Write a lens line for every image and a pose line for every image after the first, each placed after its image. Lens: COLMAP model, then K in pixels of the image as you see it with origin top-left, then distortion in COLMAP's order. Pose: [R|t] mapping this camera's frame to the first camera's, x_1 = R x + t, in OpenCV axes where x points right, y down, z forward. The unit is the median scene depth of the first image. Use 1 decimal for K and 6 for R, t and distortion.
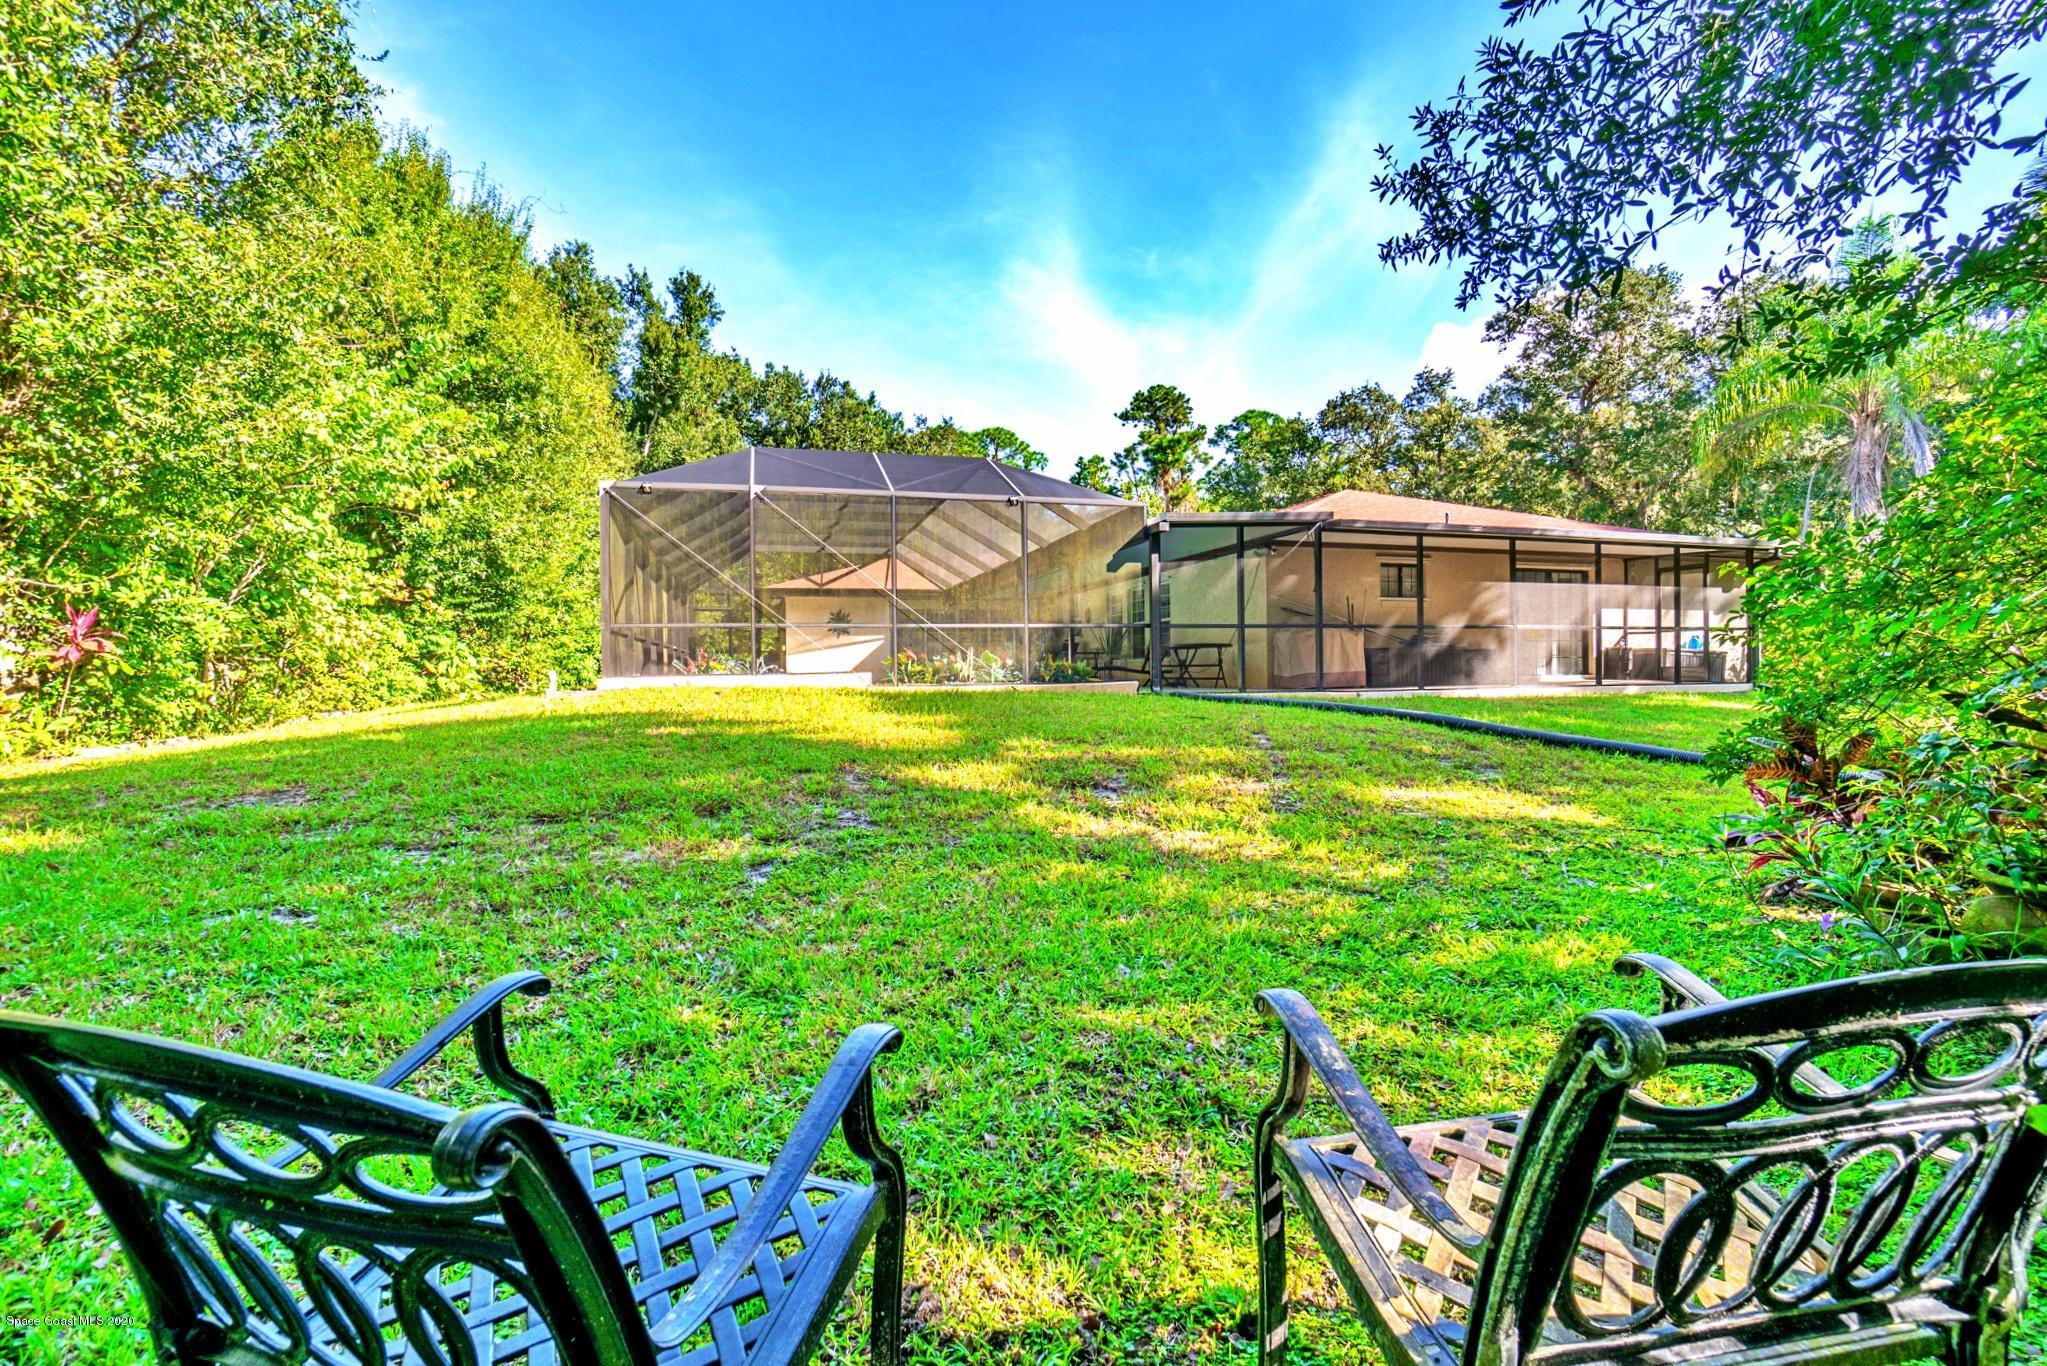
lens RADIAL K [[881.6, 0, 1023.5], [0, 881.6, 683.0], [0, 0, 1]] dist [-0.068186, 0.025219]
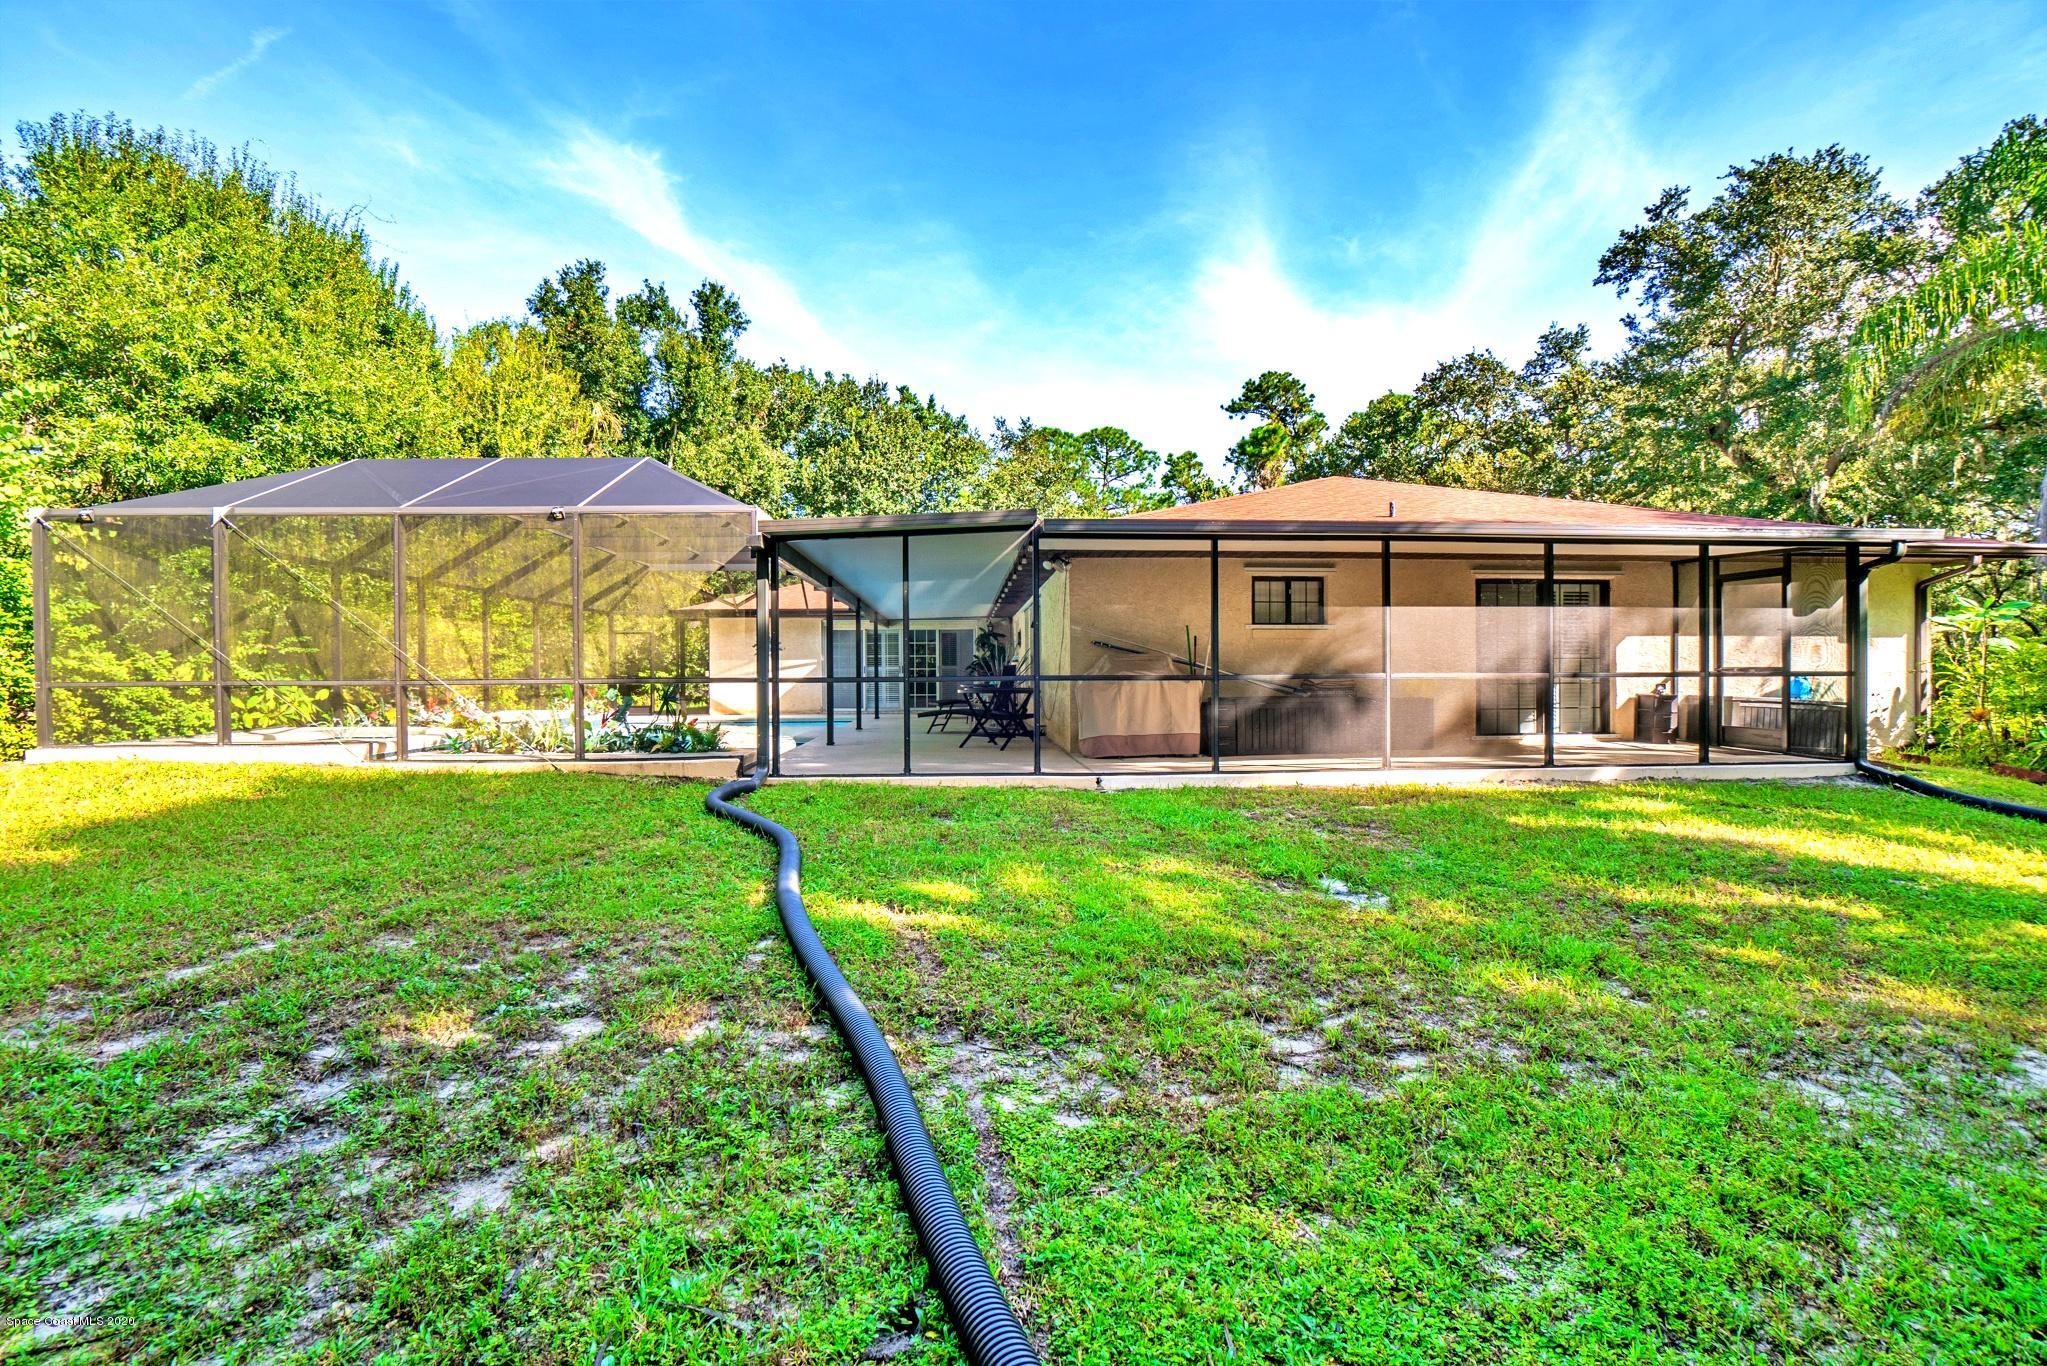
lens RADIAL K [[881.6, 0, 1023.5], [0, 881.6, 683.0], [0, 0, 1]] dist [-0.068186, 0.025219]
pose [[0.976866, 0.010289, -0.213603, 0.171639], [-0.011543, 0.999923, -0.004626, -0.020269], [0.213539, 0.006984, 0.976909, 0.116686]]
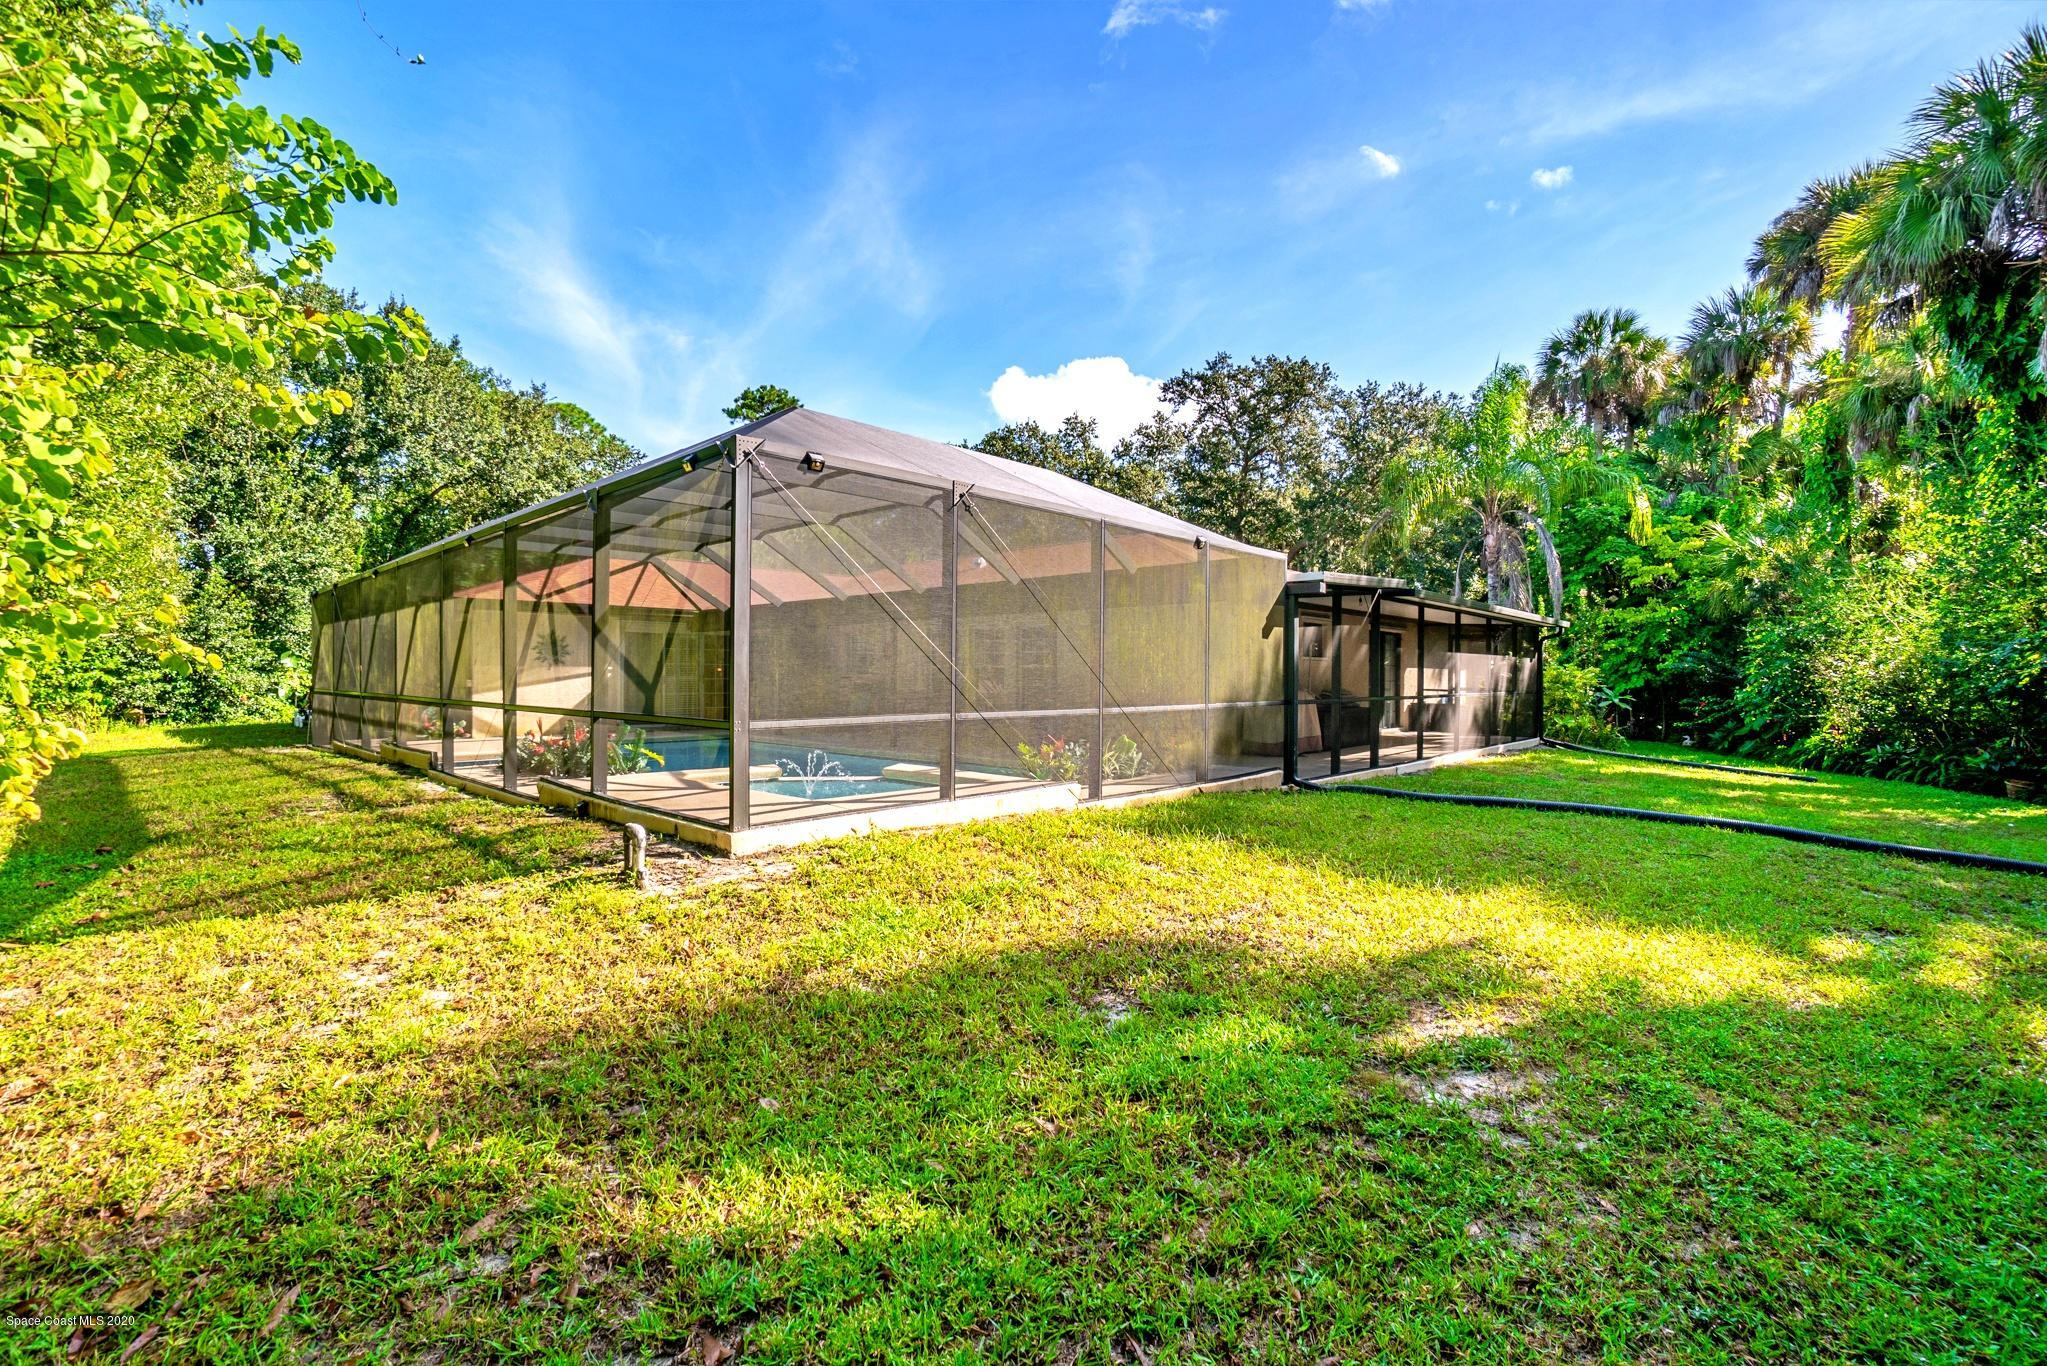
lens RADIAL K [[879.8, 0, 973.3], [0, 879.8, 684.4], [0, 0, 1]] dist [-0.039250, -0.000096]
pose [[0.876656, 0.015191, 0.480877, -0.172627], [-0.011361, 0.999876, -0.010874, -0.022714], [-0.480983, 0.004070, 0.876720, 0.131322]]
